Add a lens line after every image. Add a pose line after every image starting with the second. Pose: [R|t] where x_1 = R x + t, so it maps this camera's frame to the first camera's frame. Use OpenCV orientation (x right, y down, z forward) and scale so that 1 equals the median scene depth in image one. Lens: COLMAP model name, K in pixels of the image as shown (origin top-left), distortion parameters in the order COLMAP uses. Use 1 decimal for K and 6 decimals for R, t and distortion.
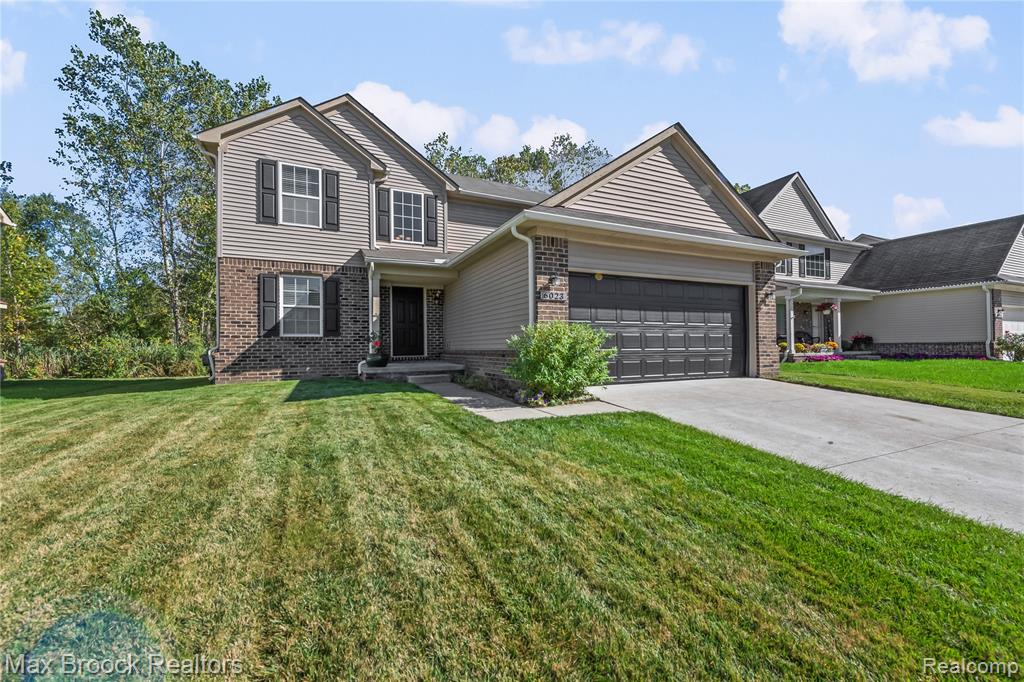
lens RADIAL K [[406.7, 0, 520.1], [0, 406.7, 344.9], [0, 0, 1]] dist [0.014702, -0.001785]
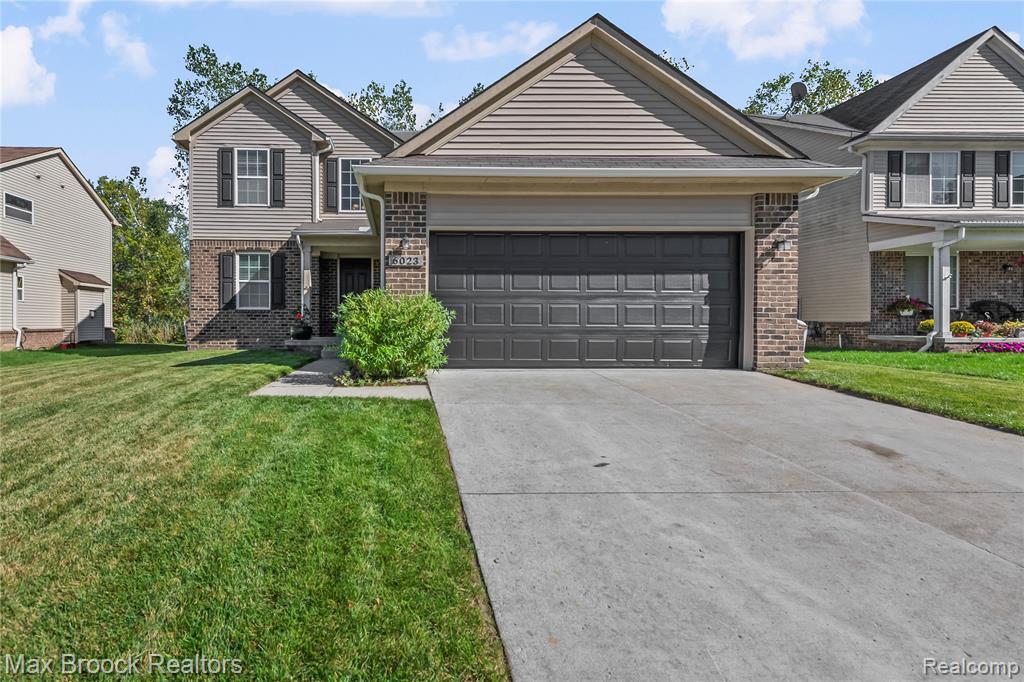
lens RADIAL K [[465.4, 0, 506.3], [0, 465.4, 331.3], [0, 0, 1]] dist [0.015334, -0.001627]
pose [[0.908998, 0.017468, -0.416435, 0.568975], [-0.009396, 0.999726, 0.021426, 0.004232], [0.416695, -0.015563, 0.908913, 0.158594]]
